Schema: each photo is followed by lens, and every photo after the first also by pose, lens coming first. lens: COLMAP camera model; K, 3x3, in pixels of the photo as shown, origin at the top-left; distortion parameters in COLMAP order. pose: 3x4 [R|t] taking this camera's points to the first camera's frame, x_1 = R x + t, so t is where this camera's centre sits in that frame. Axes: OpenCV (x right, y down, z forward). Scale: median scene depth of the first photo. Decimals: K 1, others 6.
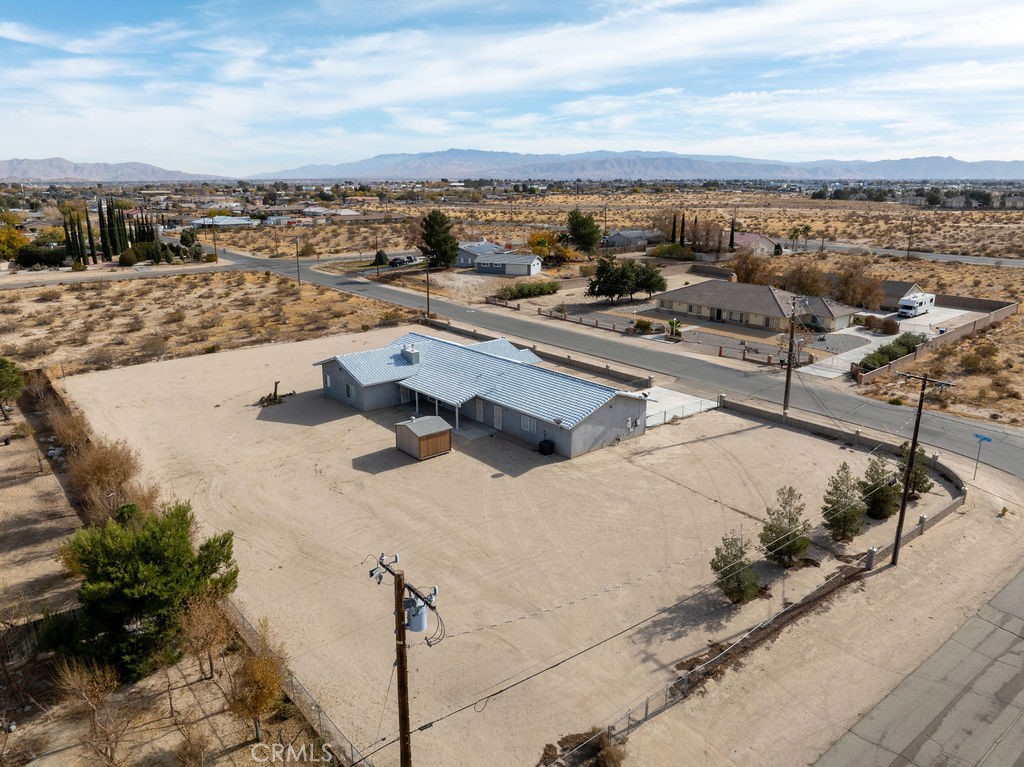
lens RADIAL K [[722.7, 0, 517.2], [0, 722.7, 382.6], [0, 0, 1]] dist [-0.045573, 0.009128]
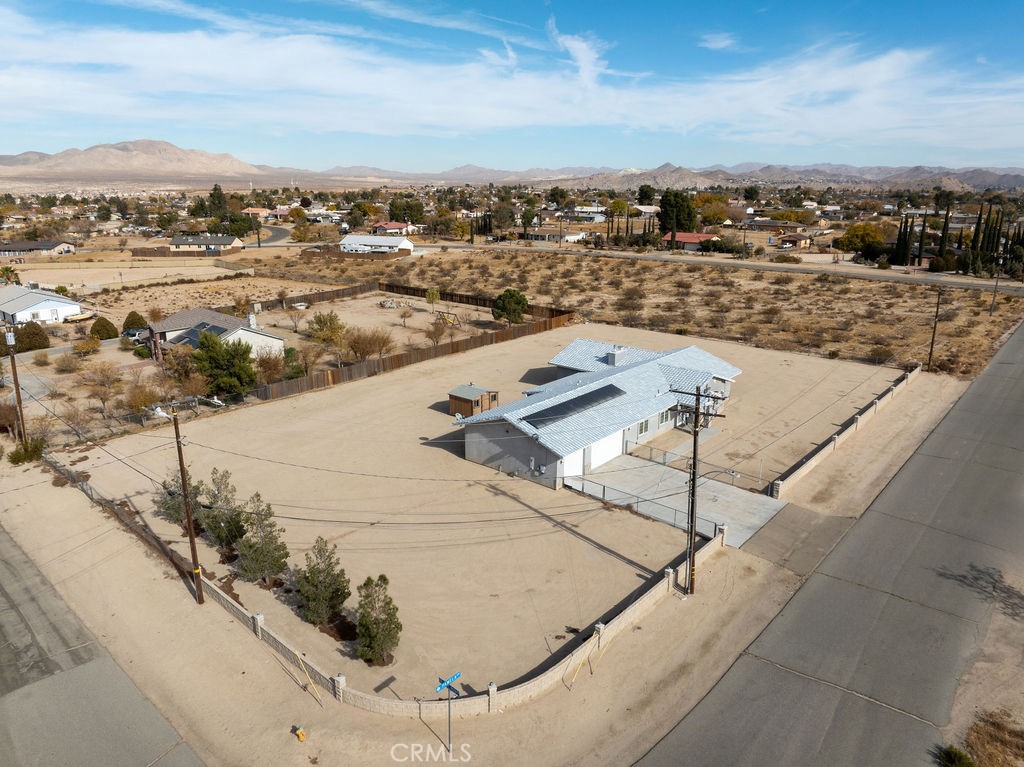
lens RADIAL K [[722.7, 0, 509.7], [0, 722.7, 382.0], [0, 0, 1]] dist [-0.045573, 0.009128]
pose [[0.155490, 0.264214, -0.951848, 1.099529], [-0.270260, 0.938182, 0.216272, -0.249989], [0.950149, 0.223618, 0.217284, 0.884362]]
